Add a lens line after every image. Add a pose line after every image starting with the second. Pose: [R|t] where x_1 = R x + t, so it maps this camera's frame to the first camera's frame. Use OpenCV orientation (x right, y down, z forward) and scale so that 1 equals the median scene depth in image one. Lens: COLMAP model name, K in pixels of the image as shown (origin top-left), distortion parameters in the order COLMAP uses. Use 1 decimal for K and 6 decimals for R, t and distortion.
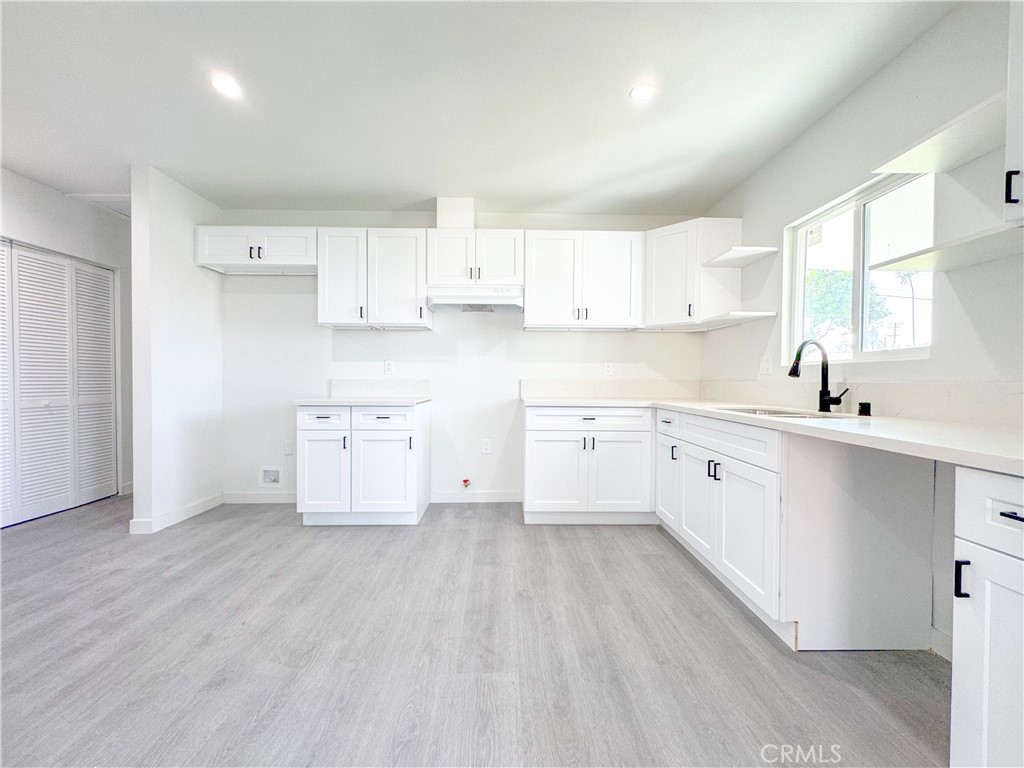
lens RADIAL K [[410.4, 0, 513.6], [0, 410.4, 383.7], [0, 0, 1]] dist [-0.001839, -0.000158]
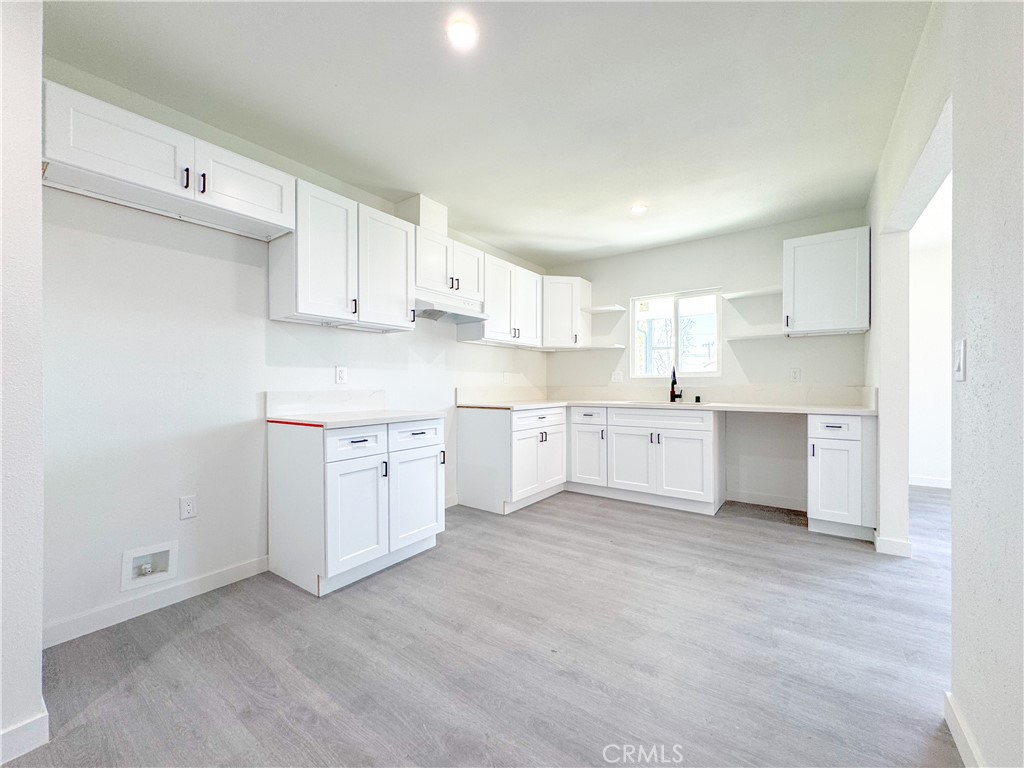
lens RADIAL K [[410.4, 0, 513.6], [0, 410.4, 383.7], [0, 0, 1]] dist [-0.001839, -0.000158]
pose [[0.602207, -0.008304, 0.798297, -0.898074], [0.016097, 0.999869, -0.001741, -0.019528], [-0.798178, 0.013899, 0.602261, 0.304283]]
